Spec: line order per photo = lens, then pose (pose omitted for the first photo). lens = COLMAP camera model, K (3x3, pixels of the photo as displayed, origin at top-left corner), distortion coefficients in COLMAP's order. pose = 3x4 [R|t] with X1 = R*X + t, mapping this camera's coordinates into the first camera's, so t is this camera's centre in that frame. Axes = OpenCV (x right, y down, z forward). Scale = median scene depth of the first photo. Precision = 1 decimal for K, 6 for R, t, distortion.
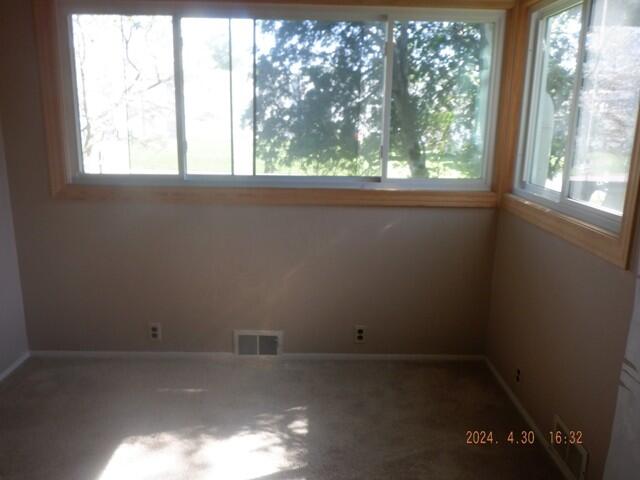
lens RADIAL K [[522.6, 0, 320.0], [0, 522.6, 240.0], [0, 0, 1]] dist [-0.007517, -0.015541]
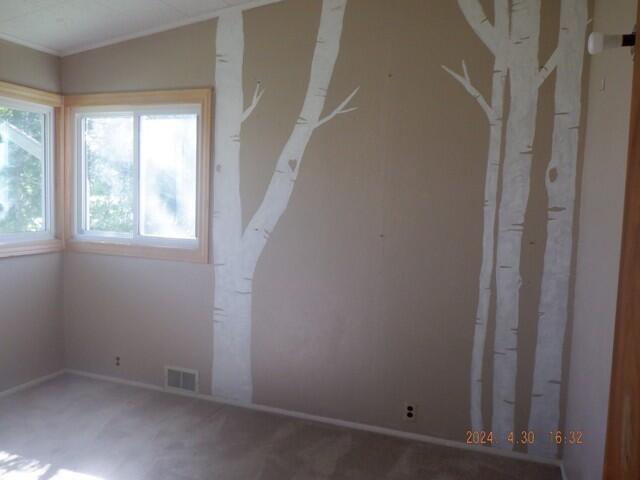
lens RADIAL K [[522.6, 0, 320.0], [0, 522.6, 240.0], [0, 0, 1]] dist [-0.007517, -0.015541]
pose [[0.348376, -0.091428, 0.932885, -0.692935], [0.183150, 0.982689, 0.027913, -0.005925], [-0.919288, 0.161134, 0.359090, -0.082224]]
